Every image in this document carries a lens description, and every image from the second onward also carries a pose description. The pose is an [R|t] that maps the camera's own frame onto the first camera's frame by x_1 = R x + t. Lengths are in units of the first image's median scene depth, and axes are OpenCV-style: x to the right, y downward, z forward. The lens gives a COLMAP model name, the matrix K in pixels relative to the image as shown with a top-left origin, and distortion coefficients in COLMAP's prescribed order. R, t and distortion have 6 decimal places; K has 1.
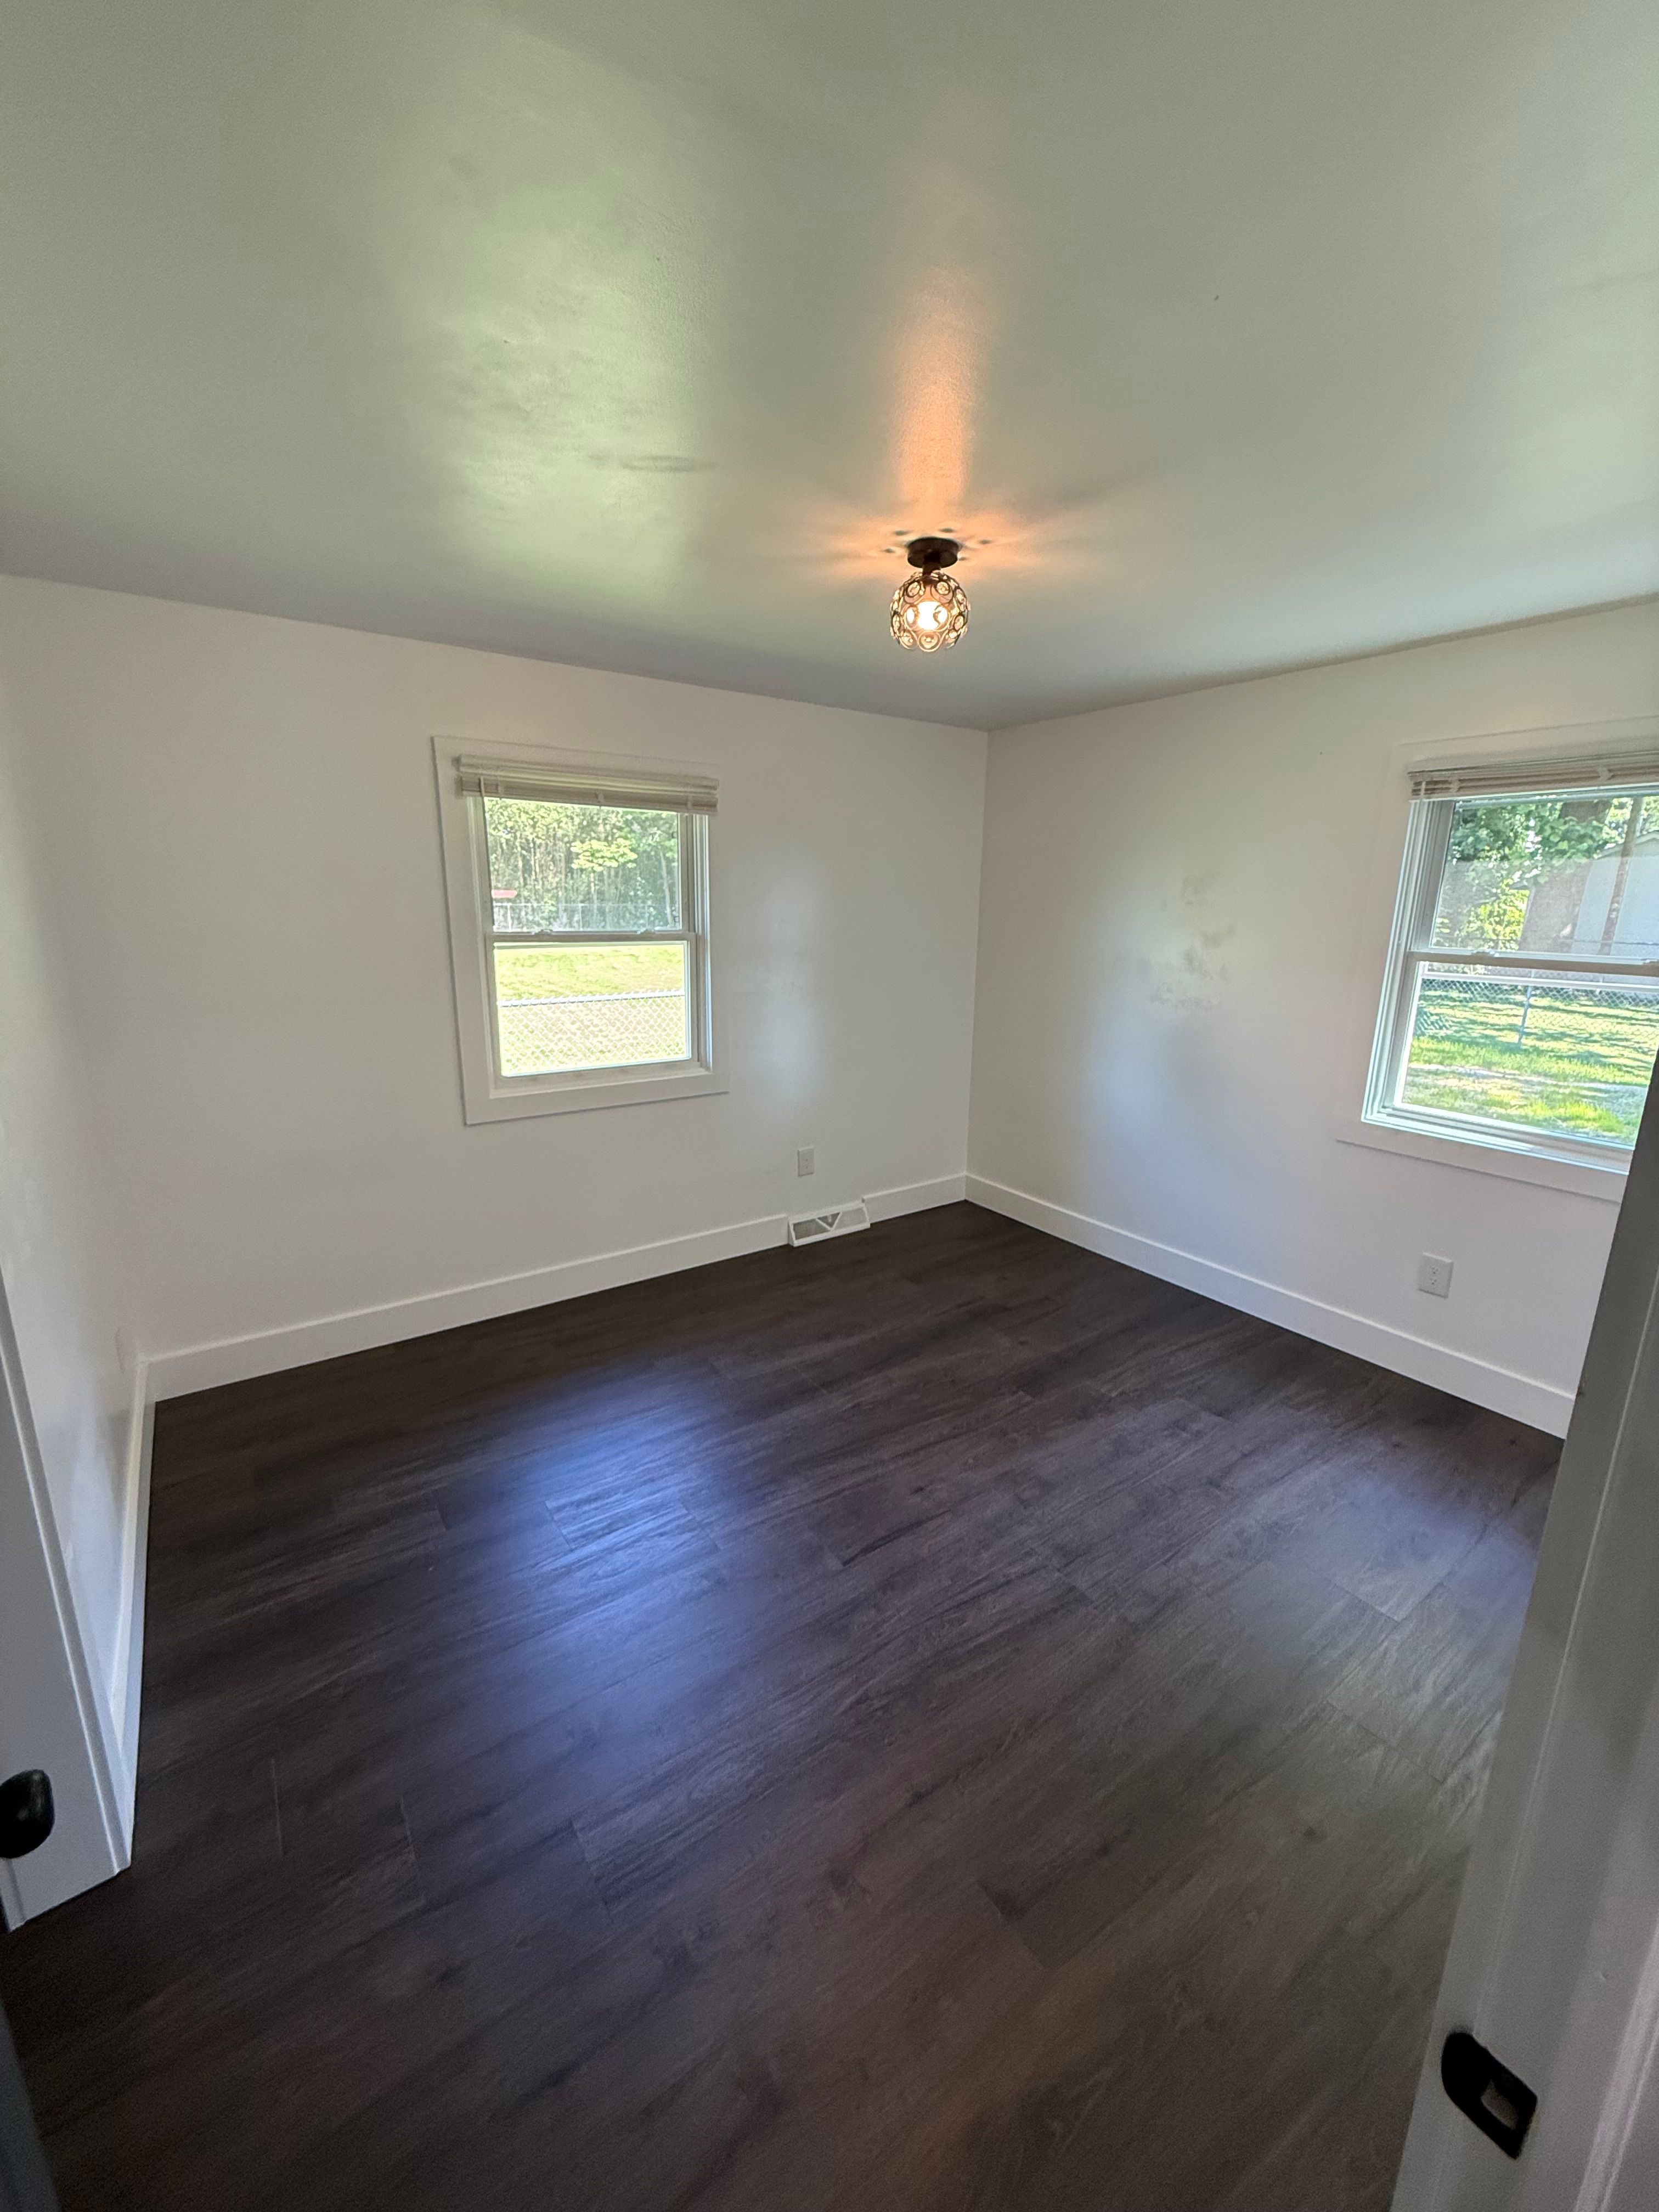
lens RADIAL K [[883.8, 0, 834.0], [0, 883.8, 1092.6], [0, 0, 1]] dist [-0.001384, 0.000576]
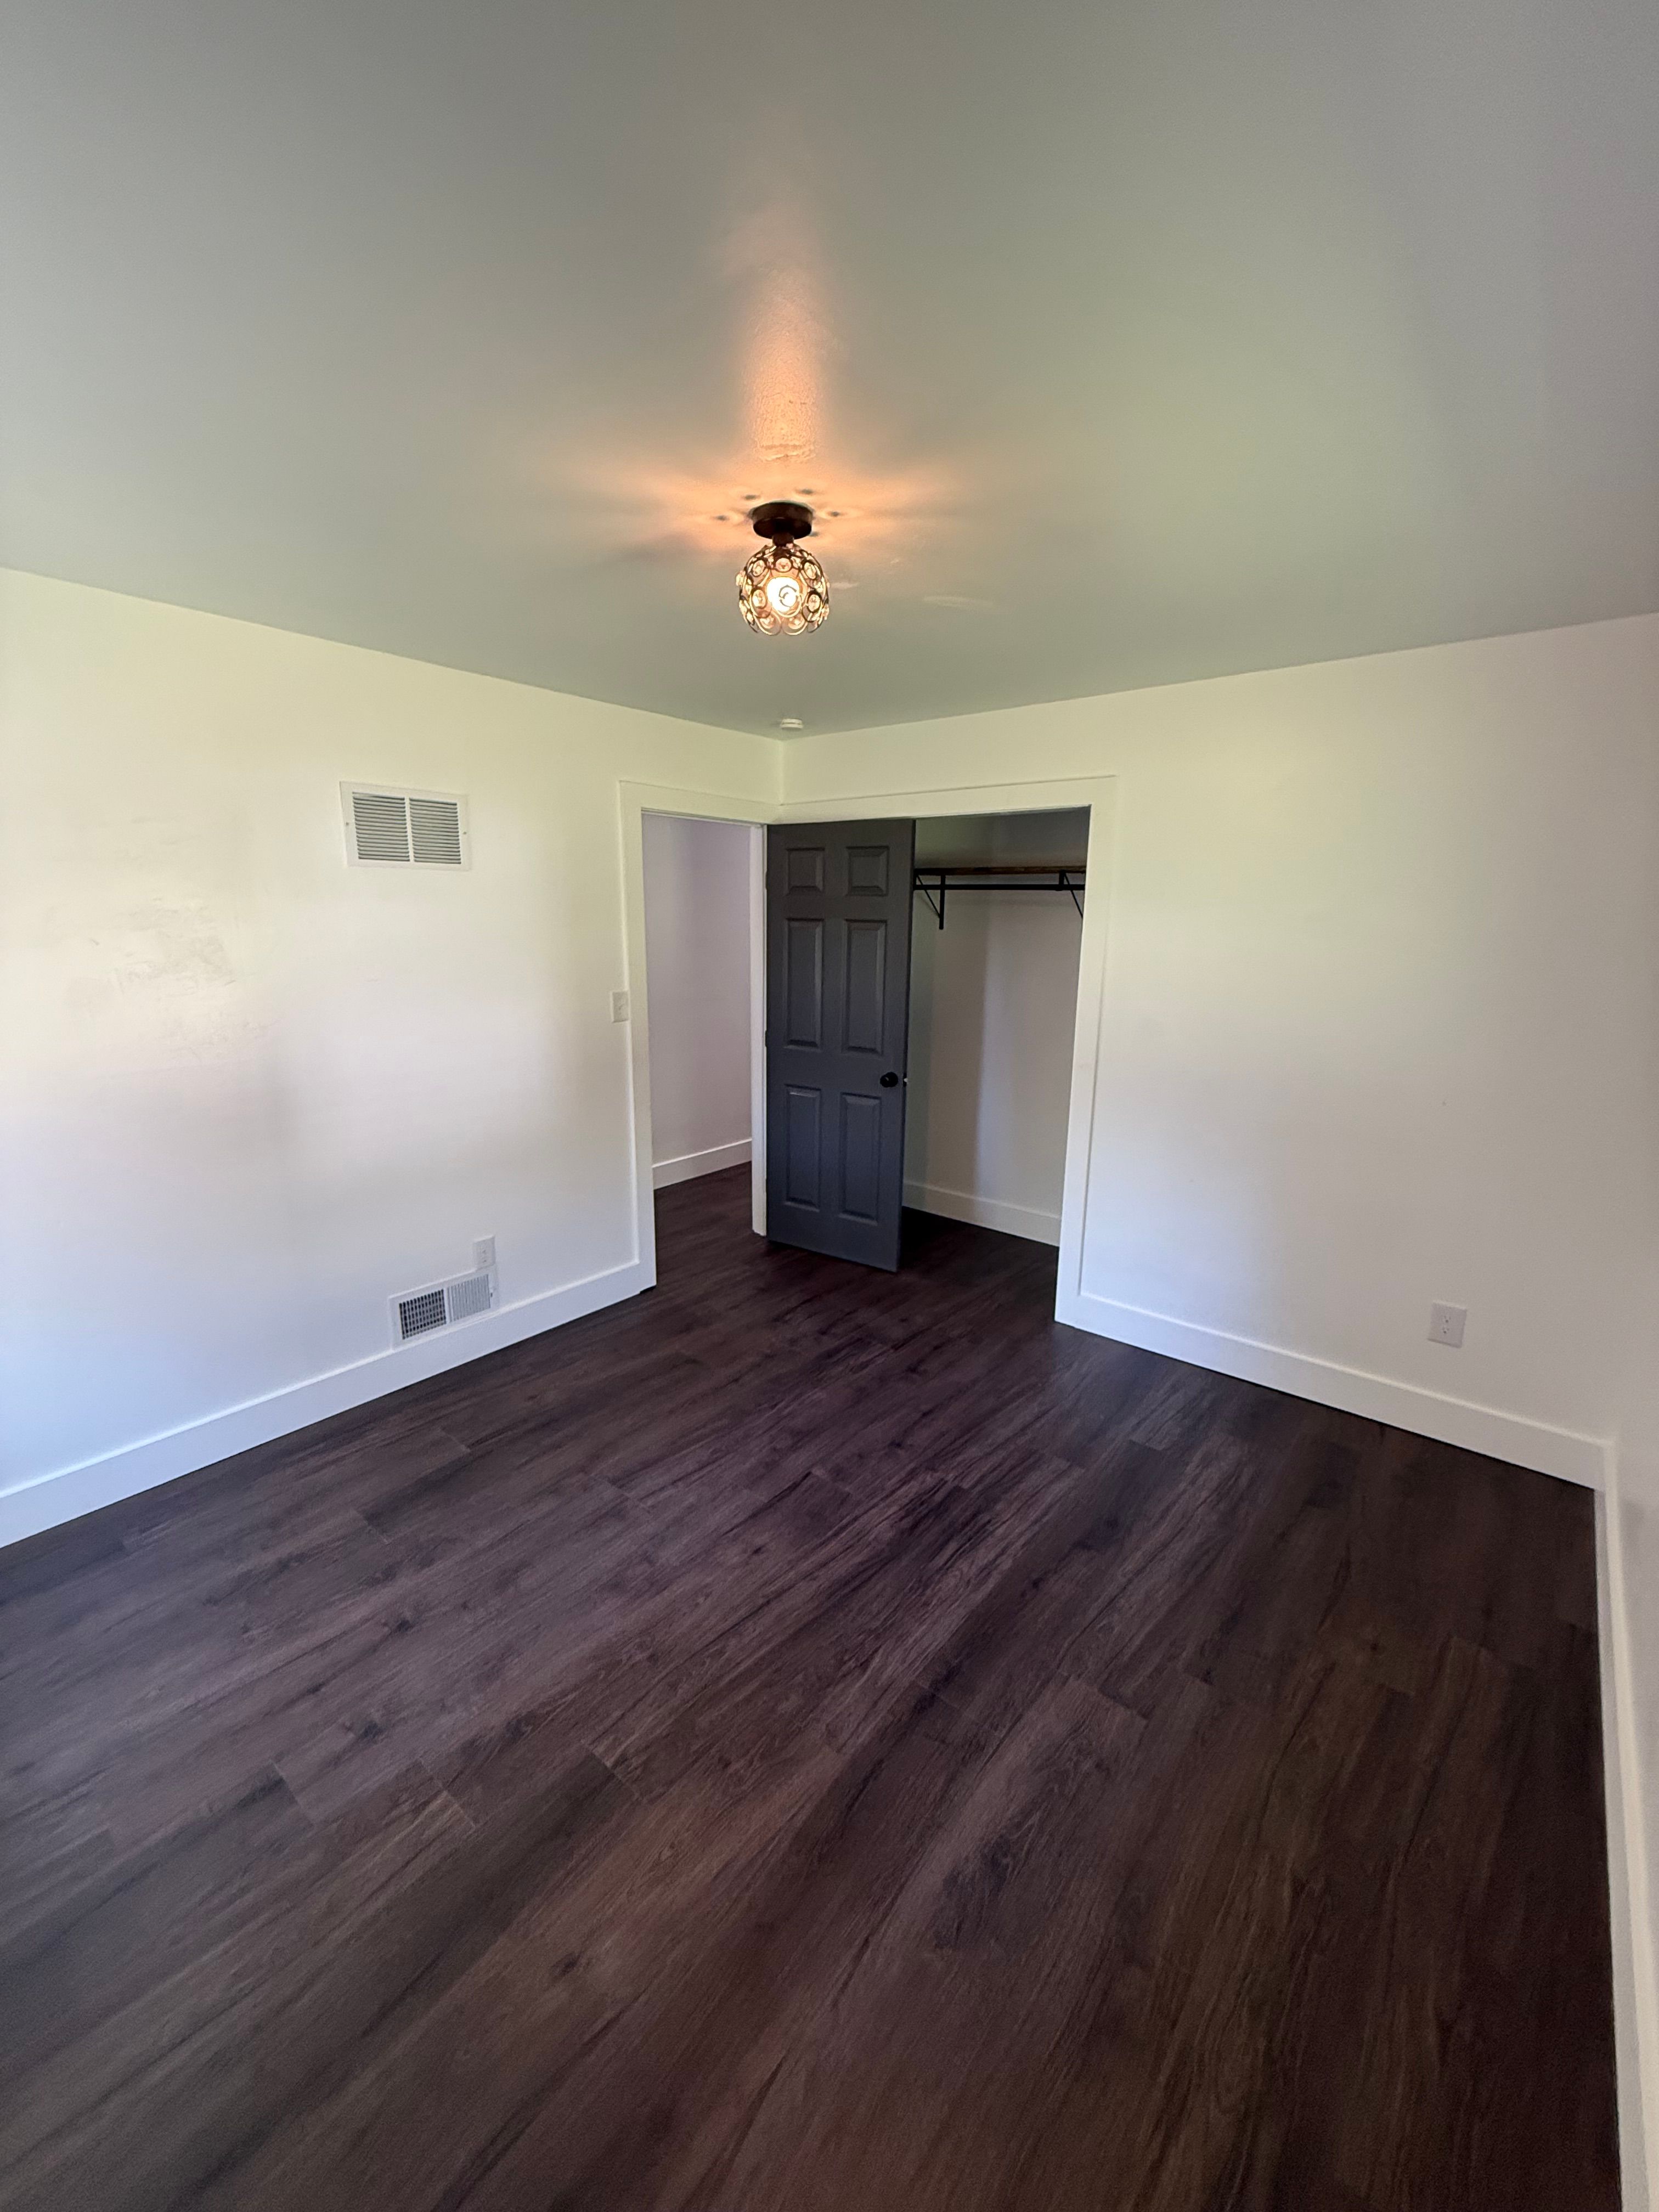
lens RADIAL K [[883.8, 0, 842.1], [0, 883.8, 1108.9], [0, 0, 1]] dist [-0.001384, 0.000576]
pose [[-0.961245, 0.031863, -0.273848, 0.235572], [-0.089582, 0.903303, 0.419546, -0.349290], [0.260736, 0.427819, -0.865441, 1.528624]]
